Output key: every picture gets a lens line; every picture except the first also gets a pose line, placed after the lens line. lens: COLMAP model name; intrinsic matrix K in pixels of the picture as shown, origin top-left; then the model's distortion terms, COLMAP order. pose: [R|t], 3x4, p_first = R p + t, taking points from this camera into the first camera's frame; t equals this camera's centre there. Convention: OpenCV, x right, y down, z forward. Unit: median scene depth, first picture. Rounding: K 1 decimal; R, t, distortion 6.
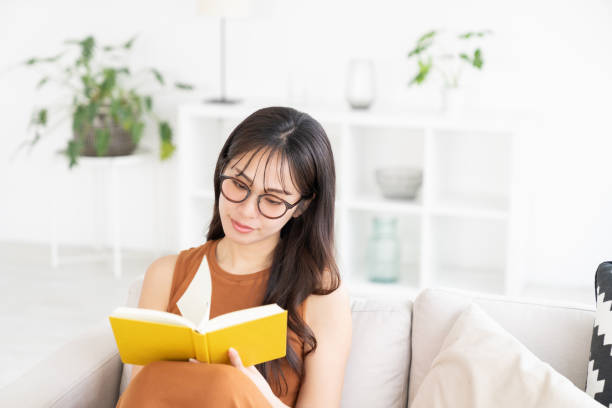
lens RADIAL K [[1119.6, 0, 306.0], [0, 1119.6, 204.0], [0, 0, 1]] dist [0.010223, -0.165164]
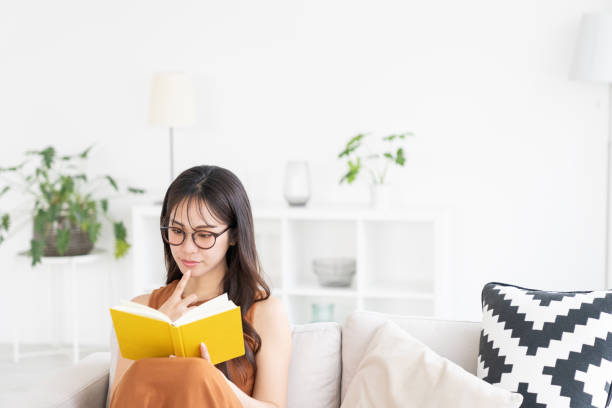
lens RADIAL K [[1152.0, 0, 306.0], [0, 1152.0, 204.0], [0, 0, 1]] dist [-0.019441, 0.061231]
pose [[0.998219, -0.024255, 0.054500, -0.005221], [0.030401, 0.992907, -0.114941, 0.045075], [-0.051326, 0.116393, 0.991876, -0.130932]]
